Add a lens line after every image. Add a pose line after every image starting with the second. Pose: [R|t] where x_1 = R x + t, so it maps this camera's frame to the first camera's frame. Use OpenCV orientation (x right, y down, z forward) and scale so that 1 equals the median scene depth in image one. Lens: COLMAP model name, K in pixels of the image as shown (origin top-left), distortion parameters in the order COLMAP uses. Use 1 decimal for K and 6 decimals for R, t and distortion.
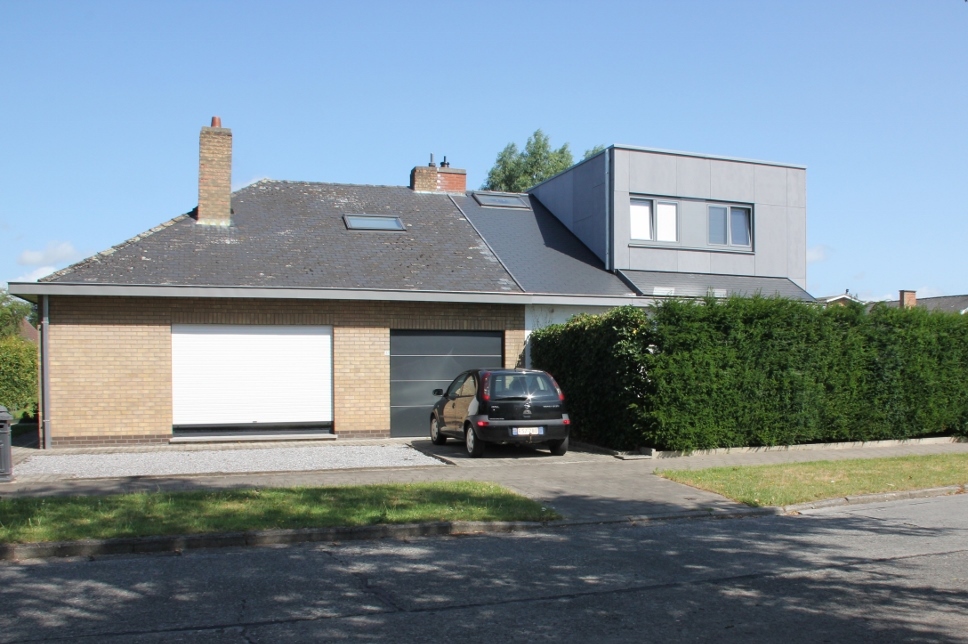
lens RADIAL K [[916.2, 0, 485.3], [0, 916.2, 397.2], [0, 0, 1]] dist [-0.215960, 0.258447]
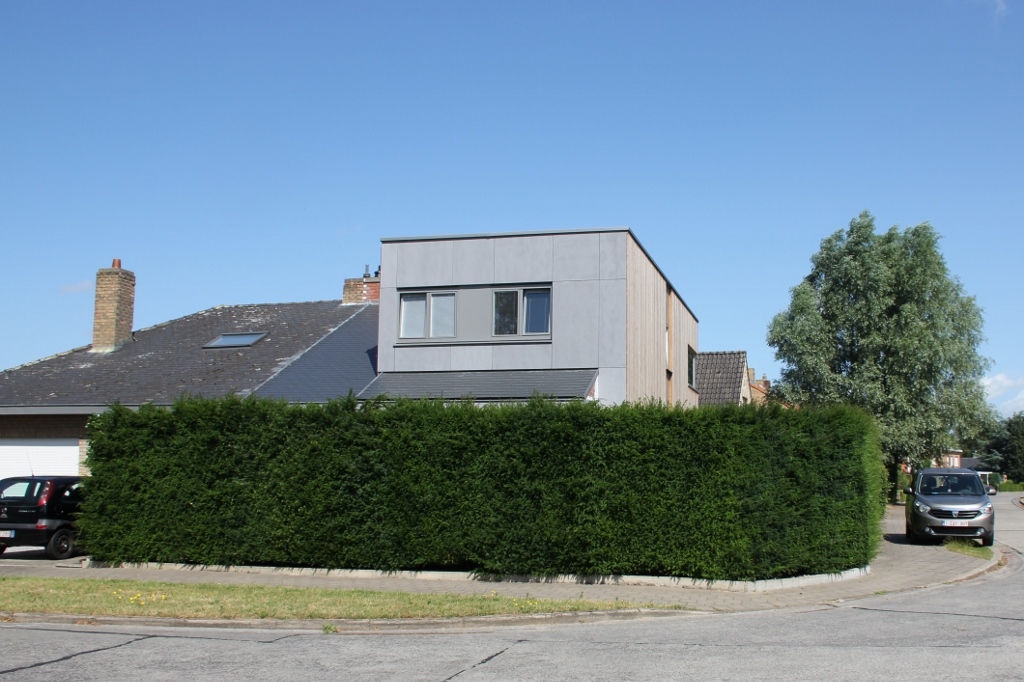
lens RADIAL K [[969.2, 0, 513.3], [0, 969.2, 420.5], [0, 0, 1]] dist [-0.215960, 0.258447]
pose [[0.861377, -0.026864, -0.507256, 0.759681], [-0.024202, 0.995296, -0.093808, -0.005108], [0.507390, 0.093080, 0.856675, 0.242614]]
